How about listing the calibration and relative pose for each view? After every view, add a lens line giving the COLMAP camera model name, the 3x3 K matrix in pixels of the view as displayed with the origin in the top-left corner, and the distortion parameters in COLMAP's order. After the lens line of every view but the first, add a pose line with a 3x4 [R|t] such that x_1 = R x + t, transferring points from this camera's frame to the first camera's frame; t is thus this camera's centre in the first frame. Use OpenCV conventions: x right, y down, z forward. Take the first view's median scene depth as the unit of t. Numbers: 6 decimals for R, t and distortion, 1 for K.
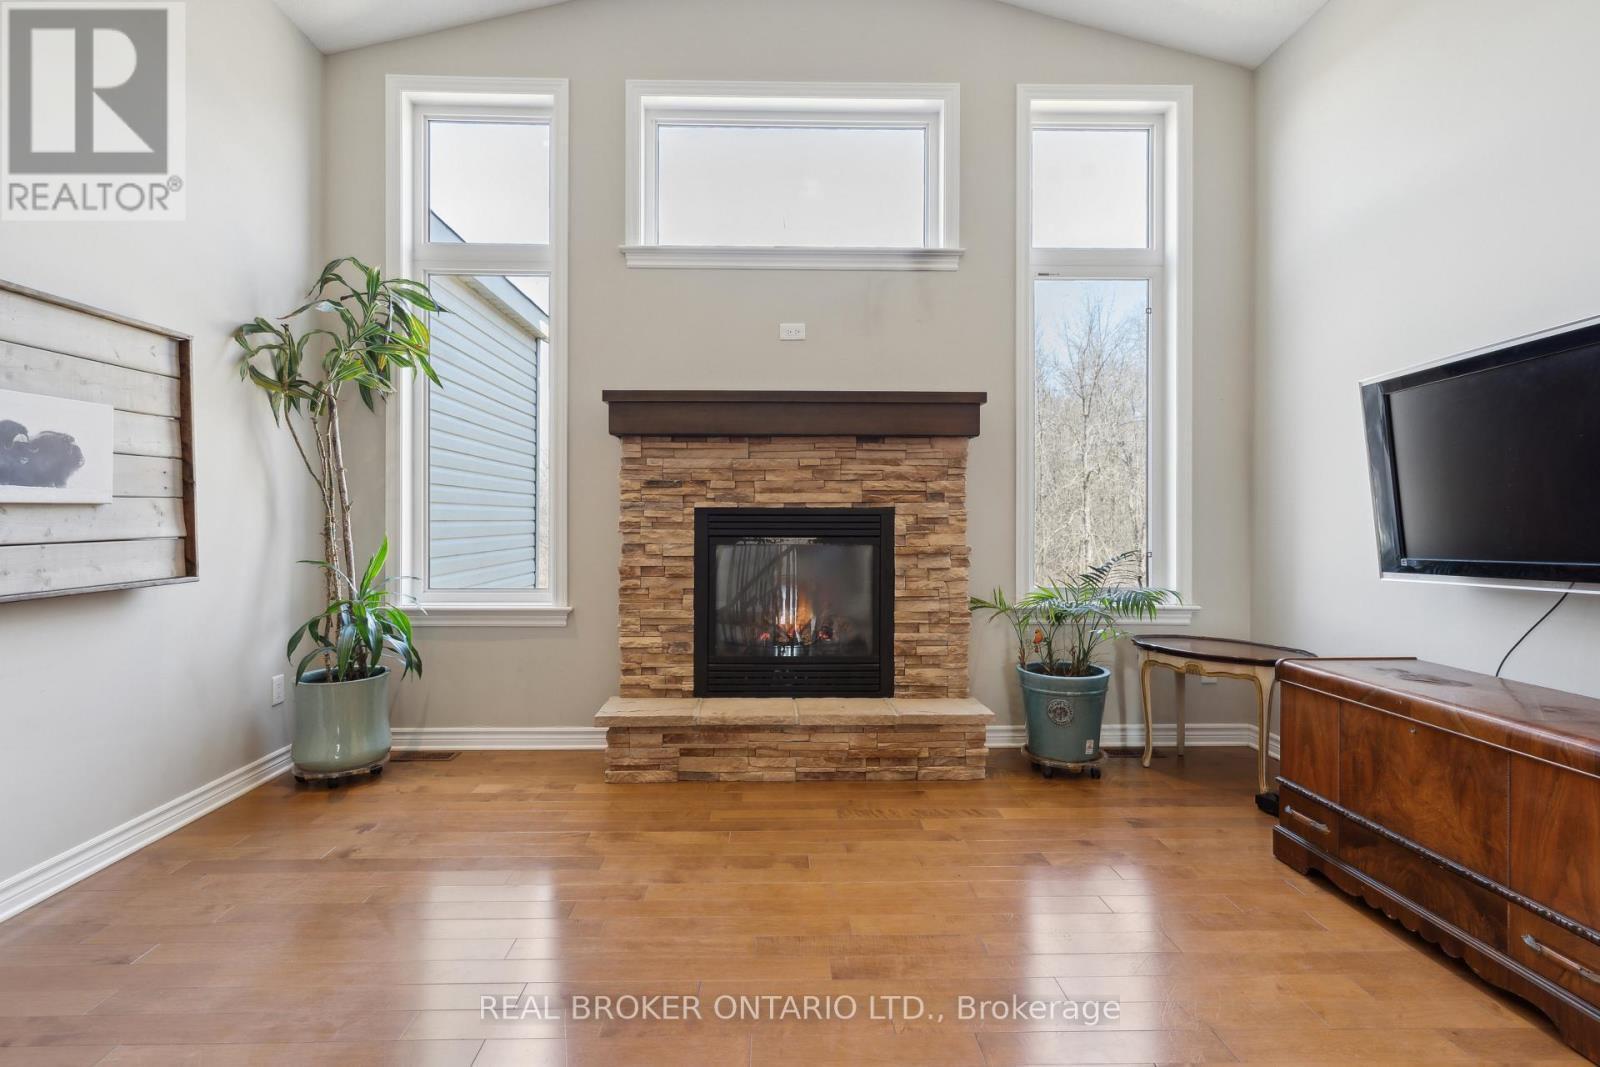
lens RADIAL K [[801.4, 0, 794.6], [0, 801.4, 512.6], [0, 0, 1]] dist [0.007261, -0.000385]
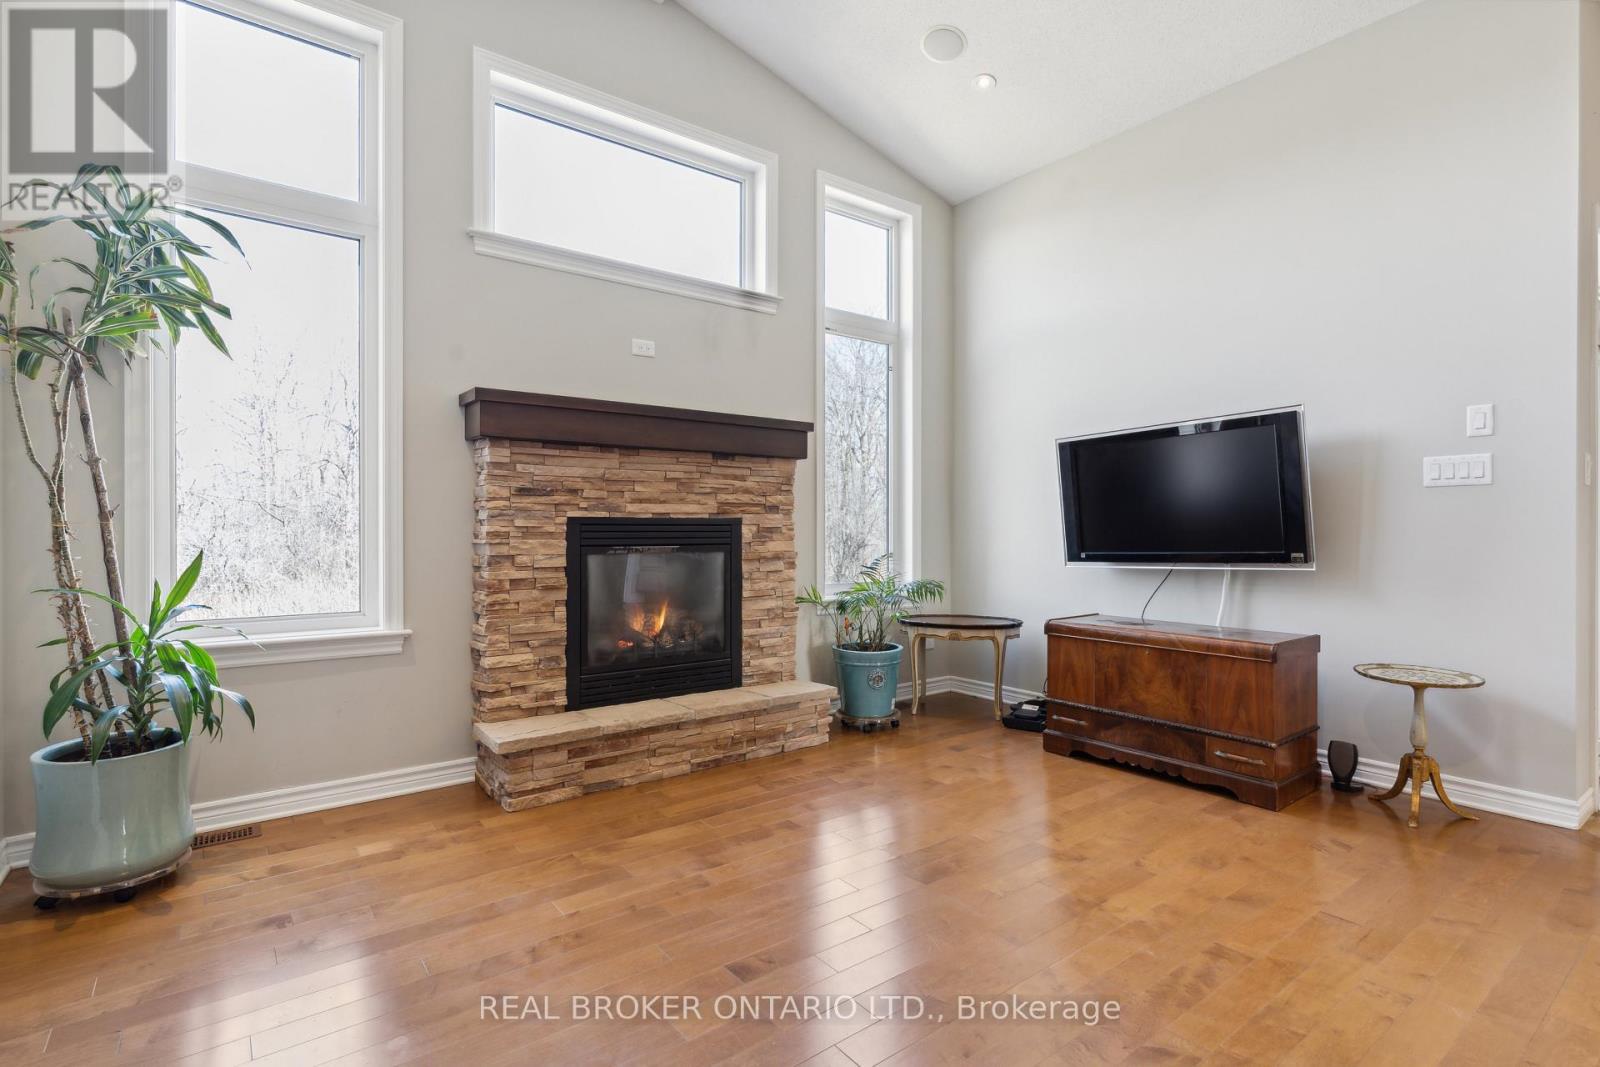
lens RADIAL K [[801.4, 0, 806.9], [0, 801.4, 521.1], [0, 0, 1]] dist [0.007261, -0.000385]
pose [[0.796146, 0.004260, 0.605090, -0.486819], [-0.004339, 0.999990, -0.001332, -0.001096], [-0.605089, -0.001565, 0.796156, 0.047622]]
